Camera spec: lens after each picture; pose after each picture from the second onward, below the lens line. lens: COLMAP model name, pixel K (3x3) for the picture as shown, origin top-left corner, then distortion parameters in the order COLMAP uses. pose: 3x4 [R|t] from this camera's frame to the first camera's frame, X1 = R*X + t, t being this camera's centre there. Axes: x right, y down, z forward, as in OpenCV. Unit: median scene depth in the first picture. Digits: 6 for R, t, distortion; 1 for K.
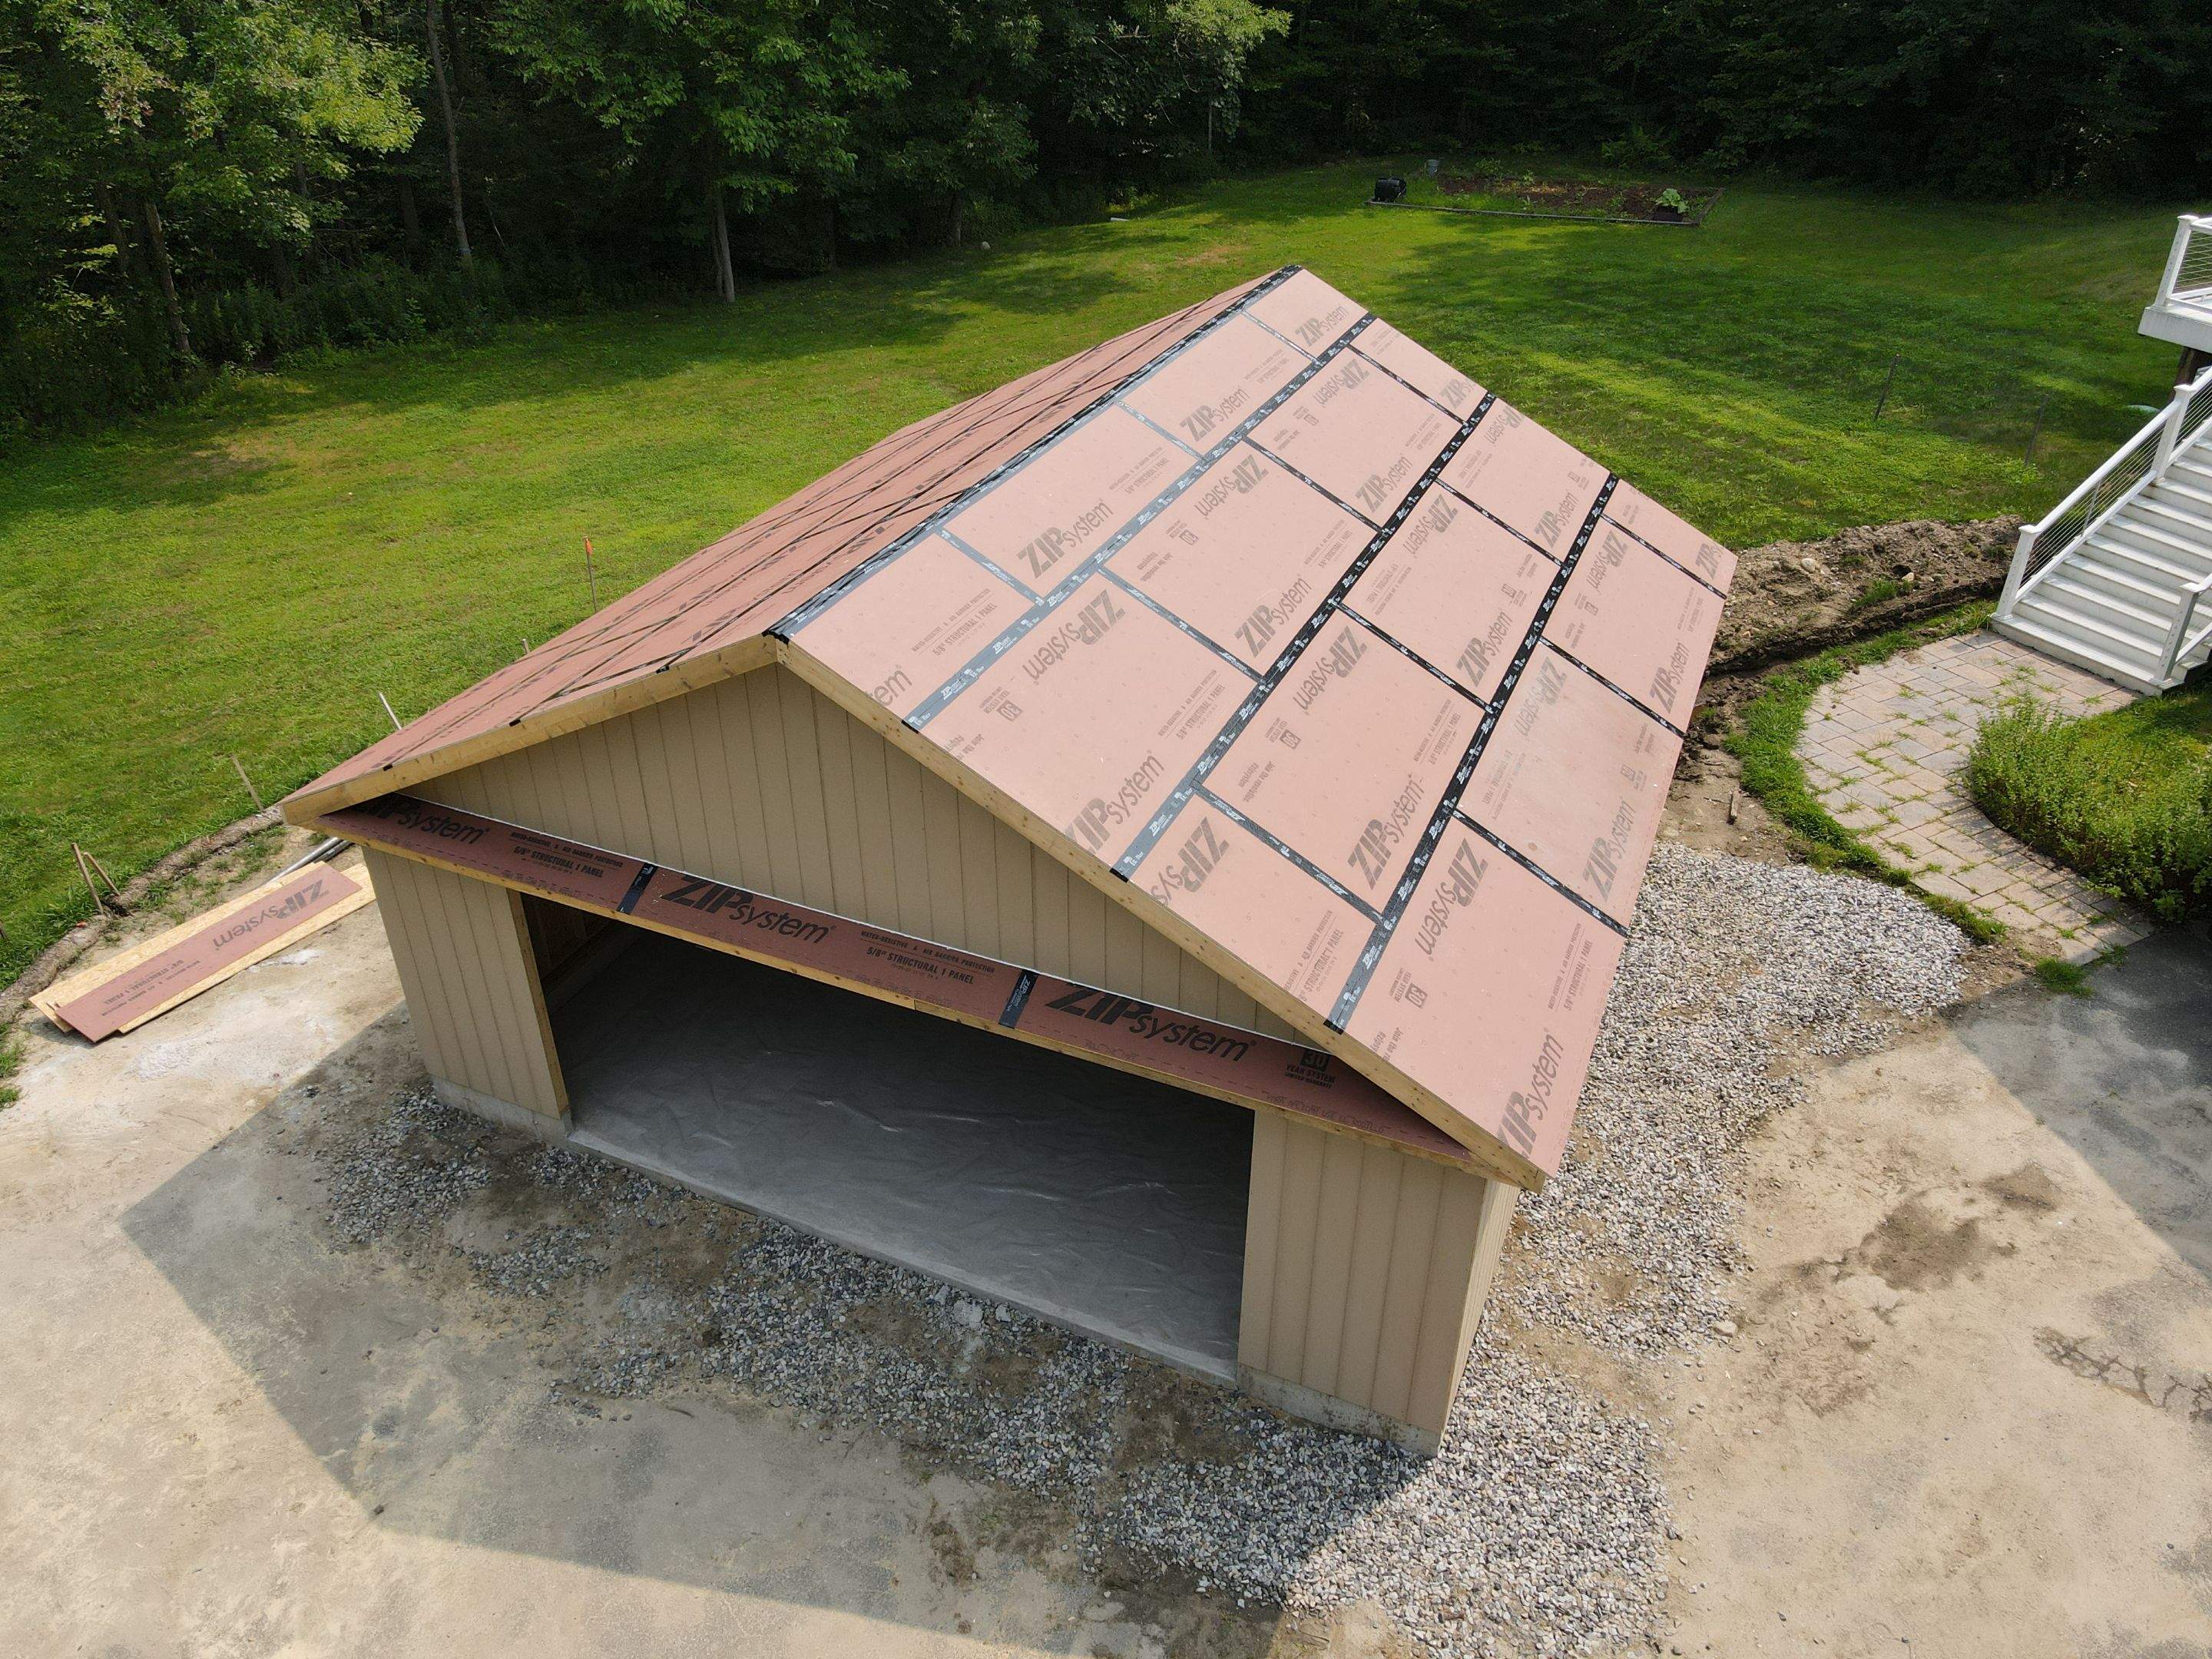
lens RADIAL K [[1596.5, 0, 1106.9], [0, 1596.5, 824.2], [0, 0, 1]] dist [0.022310, -0.011935]
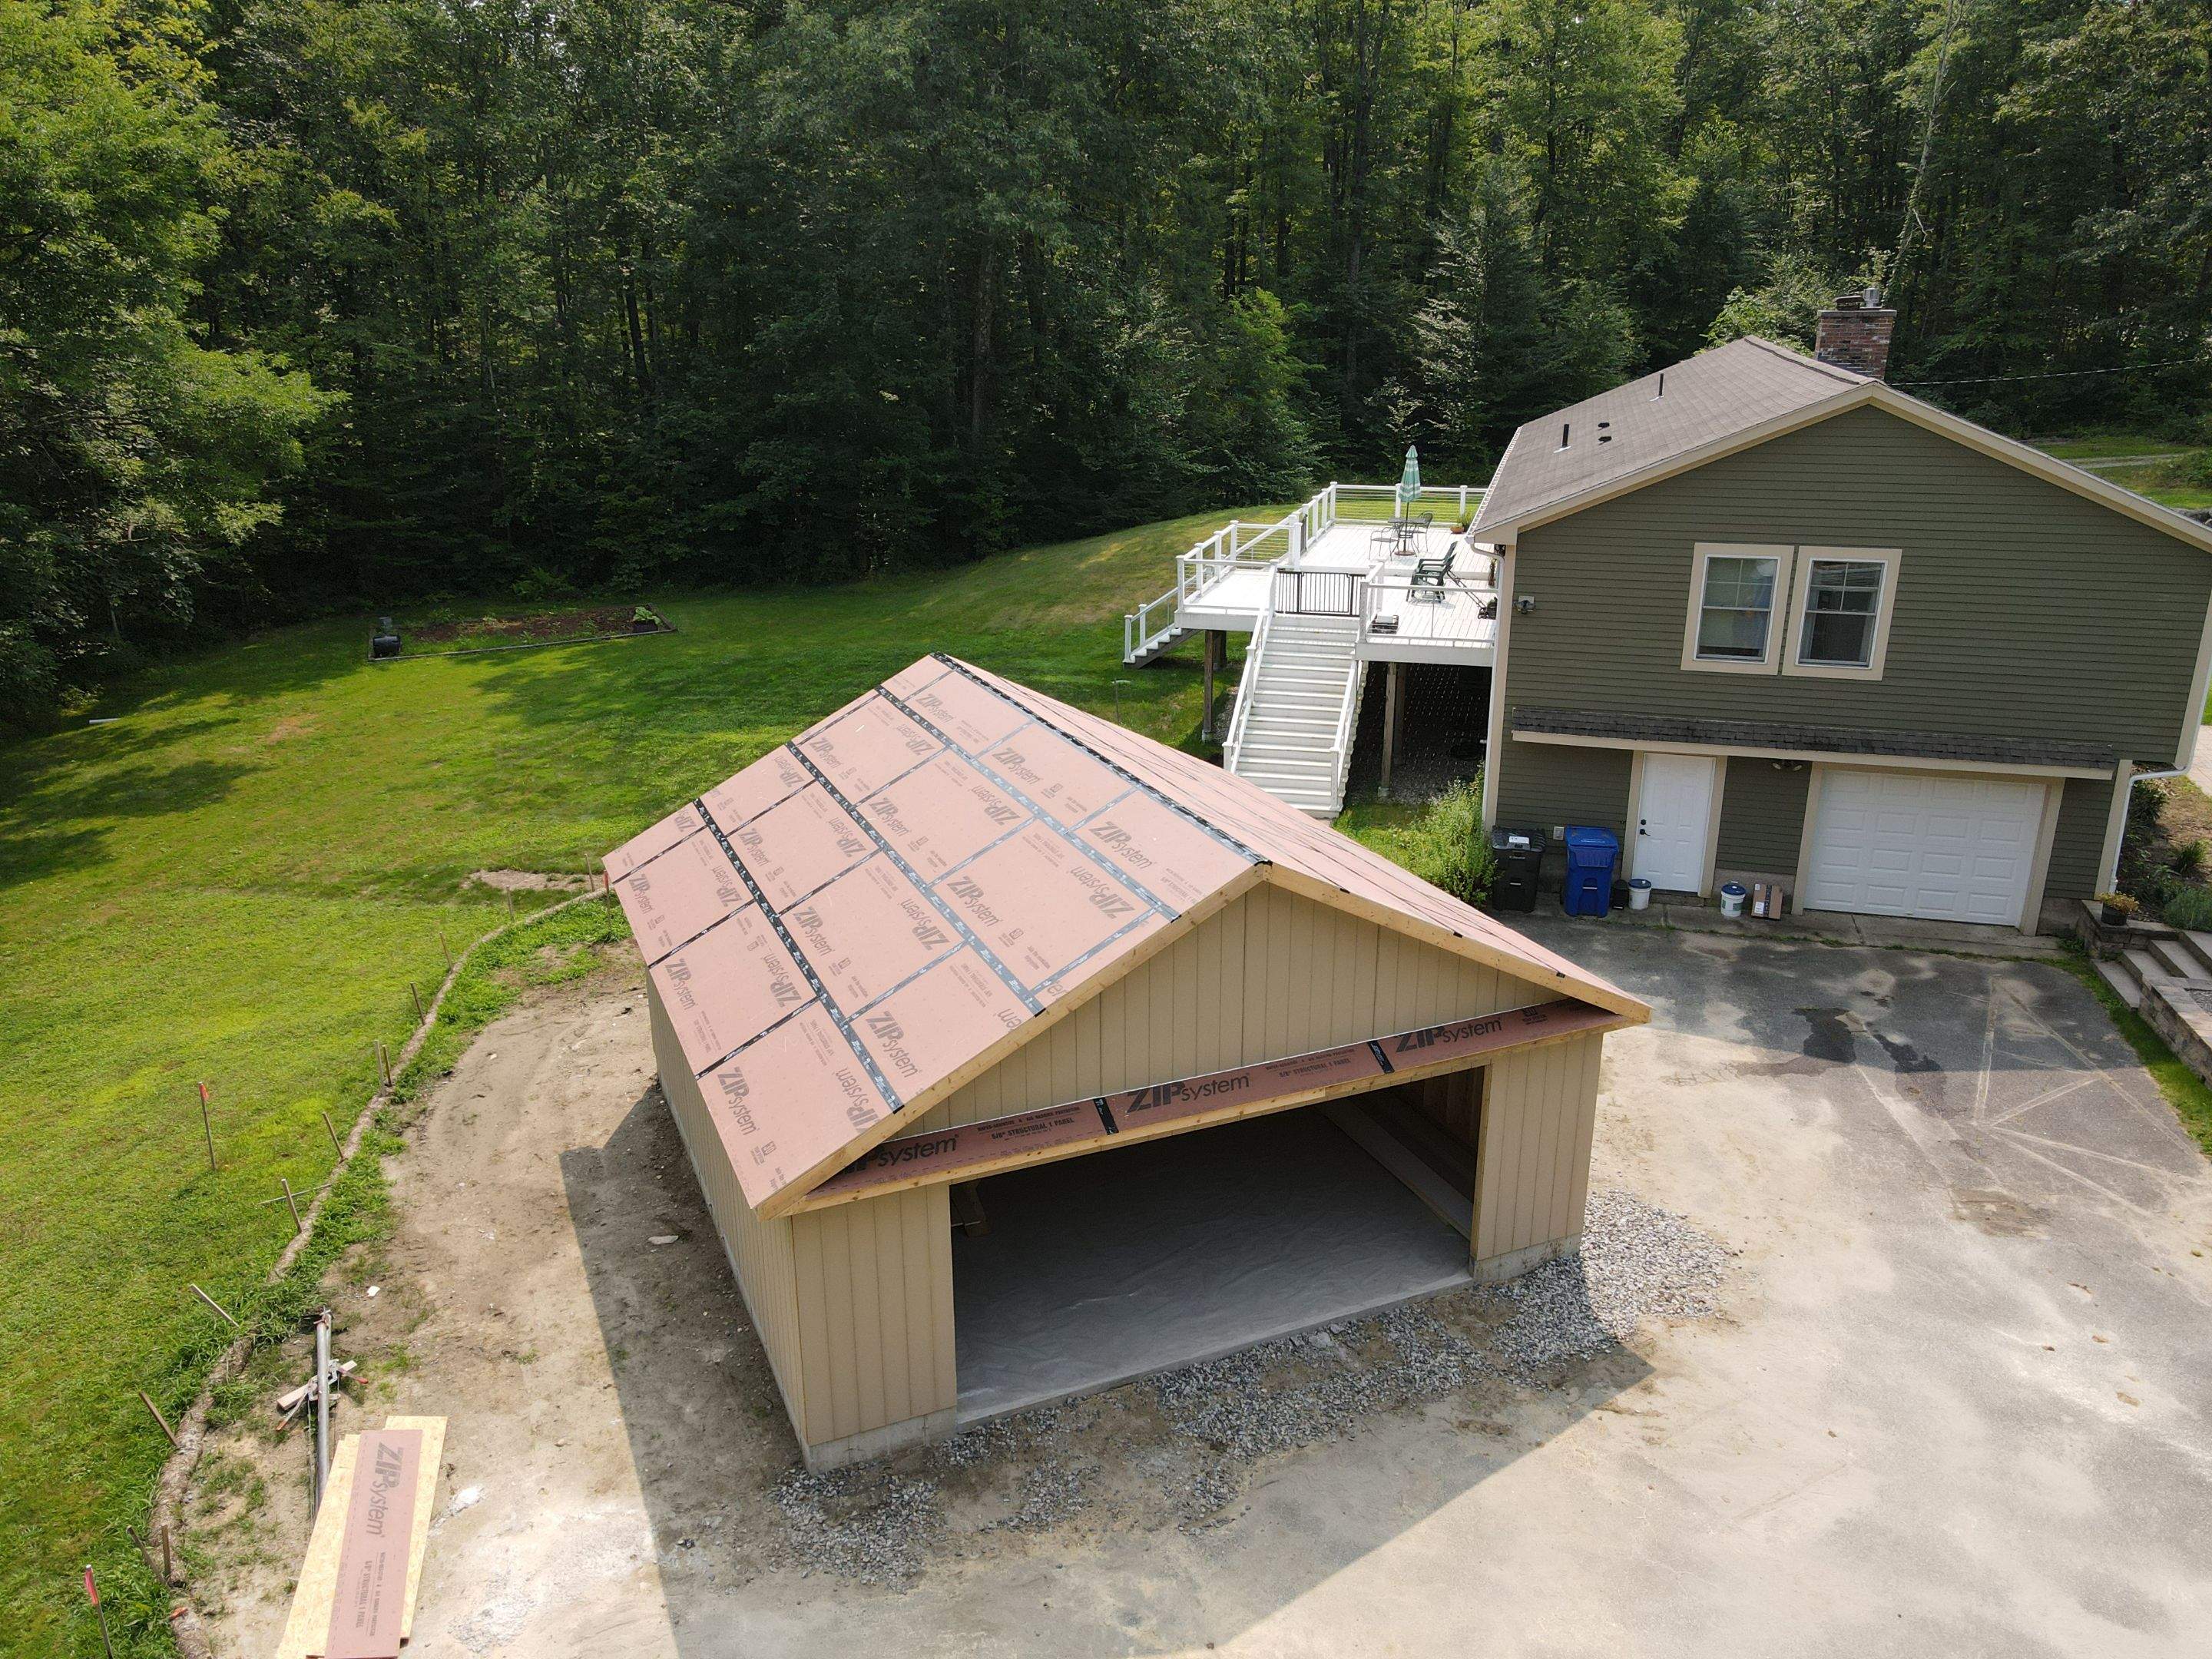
lens RADIAL K [[1564.9, 0, 1099.5], [0, 1564.9, 829.7], [0, 0, 1]] dist [0.007990, -0.004996]
pose [[0.679530, -0.239716, 0.693380, -0.716856], [0.397679, 0.914572, -0.073549, -0.052035], [-0.616515, 0.325721, 0.716809, -0.001742]]
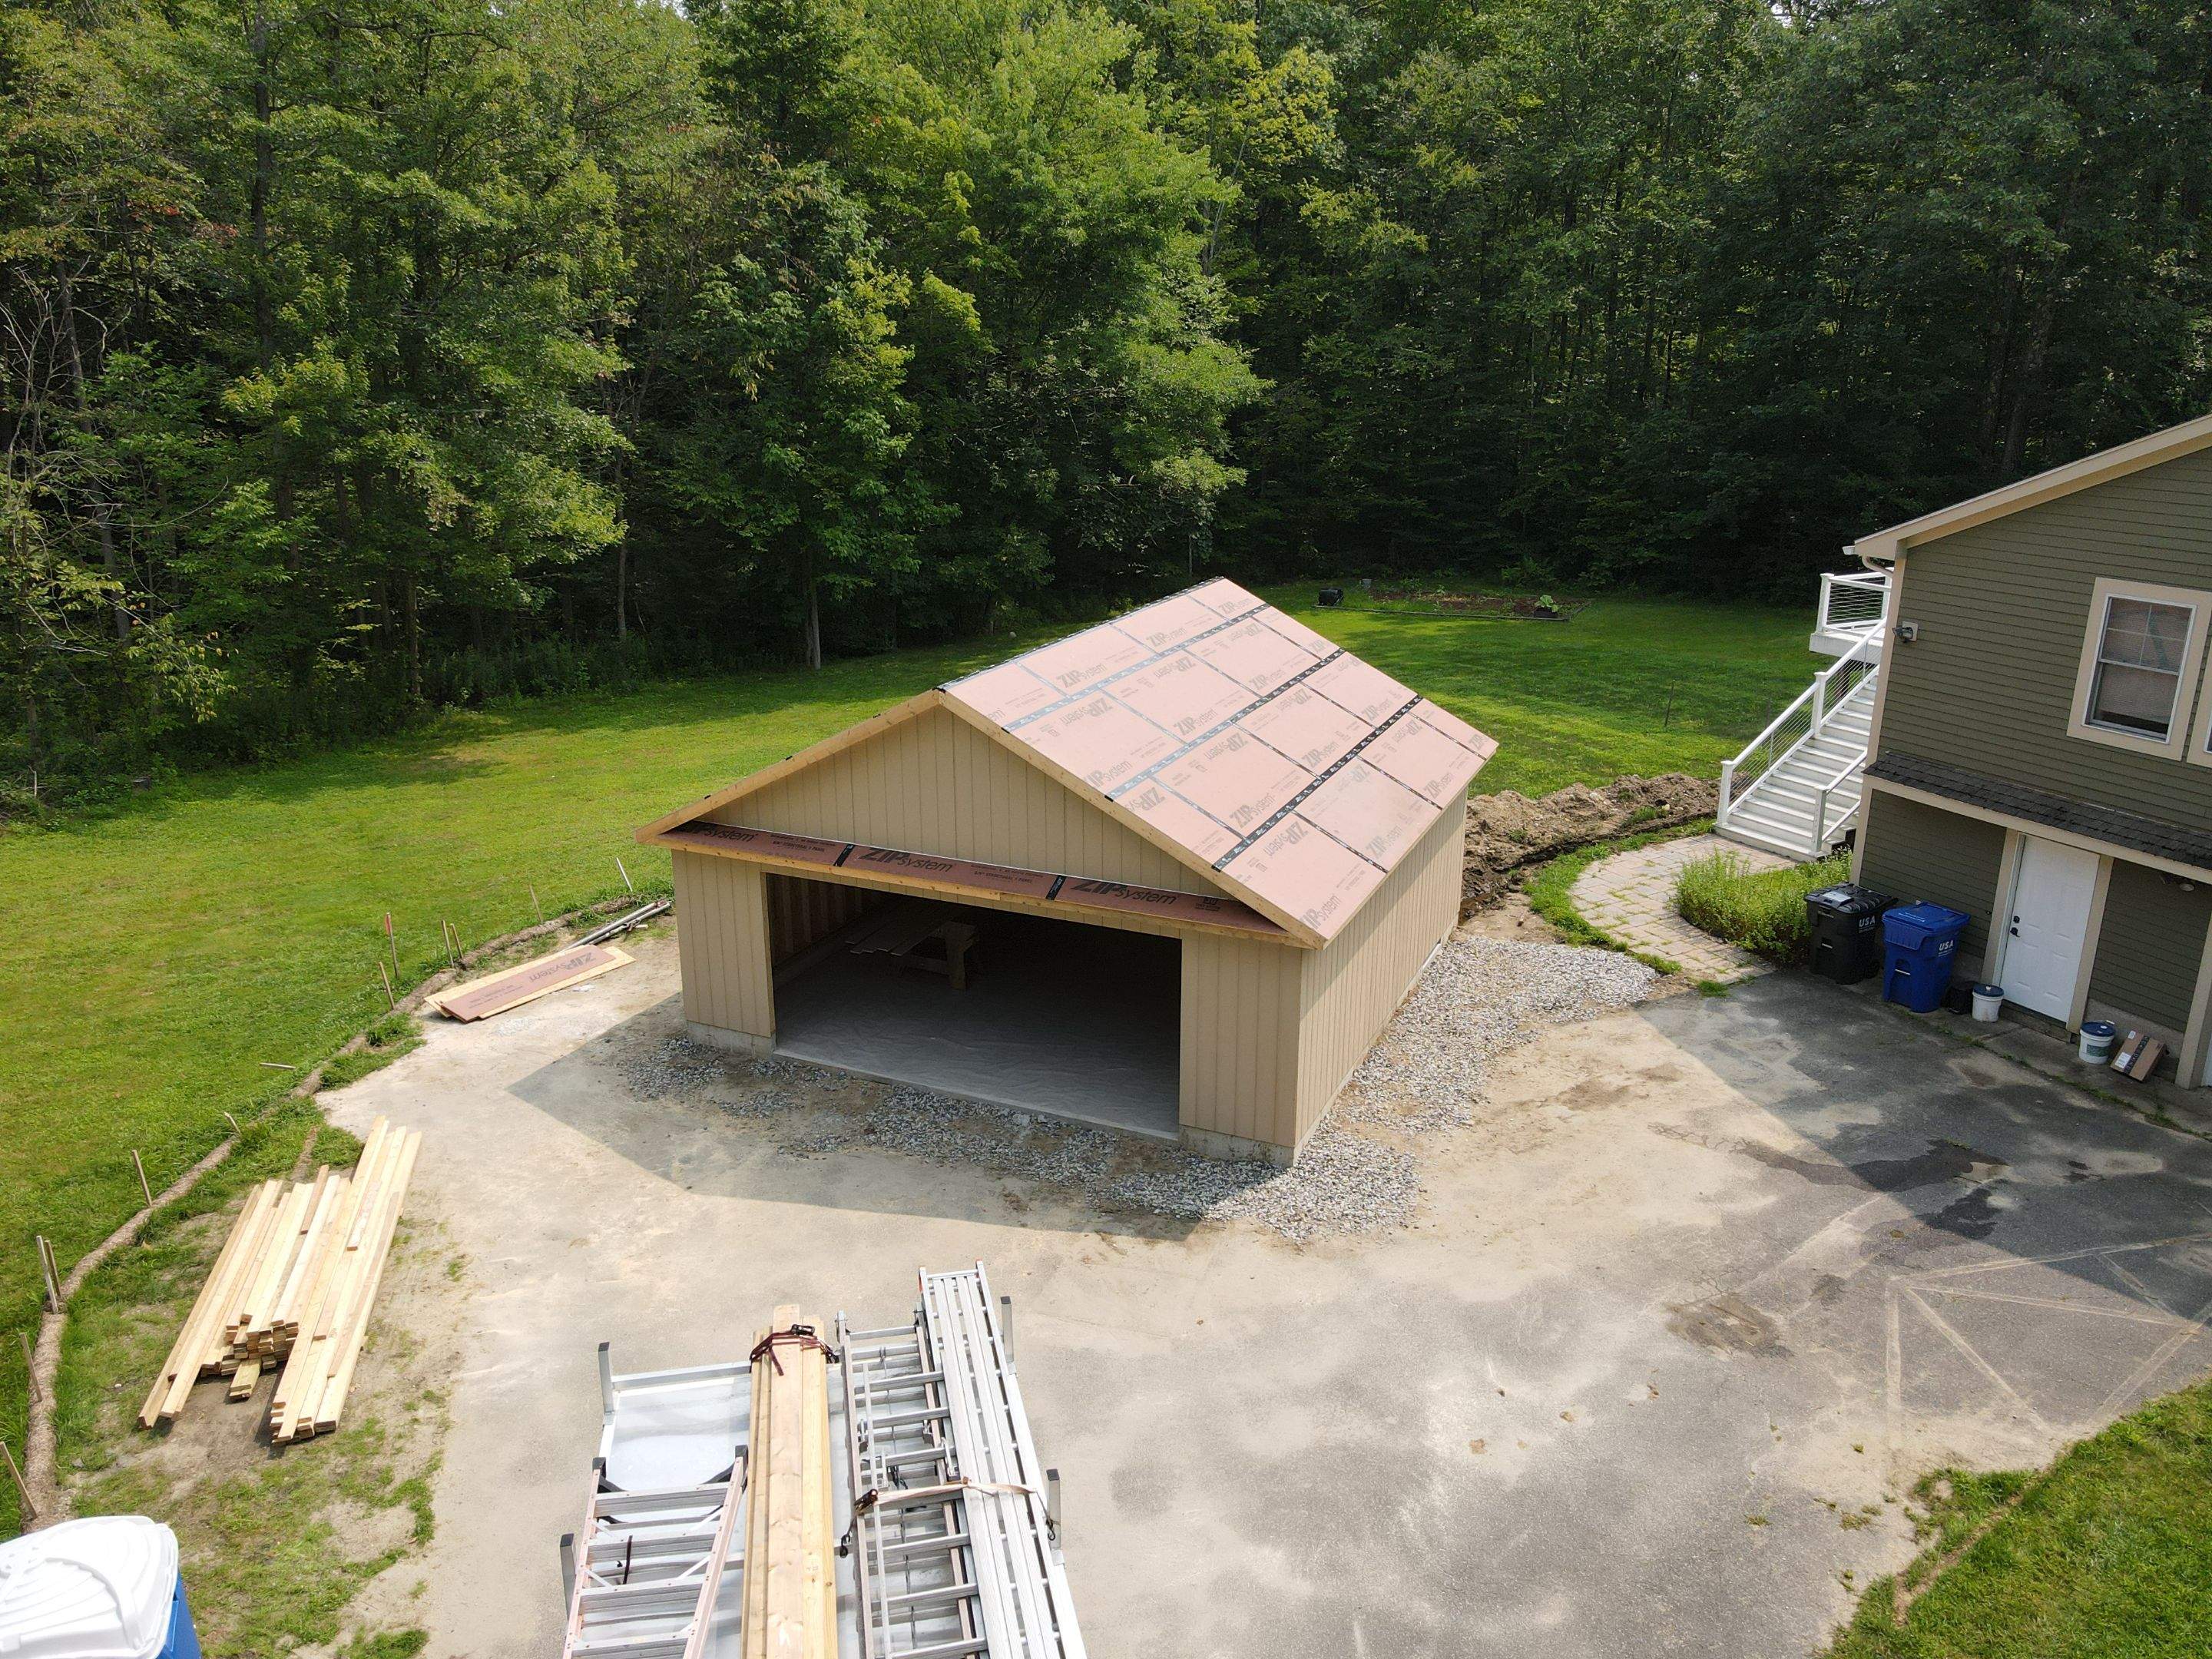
lens RADIAL K [[1583.7, 0, 1114.8], [0, 1583.7, 823.9], [0, 0, 1]] dist [-0.011113, 0.002402]
pose [[0.999996, -0.001120, 0.002619, 0.005076], [0.001766, 0.965146, -0.261707, 0.299964], [-0.002235, 0.261711, 0.965144, -0.467905]]
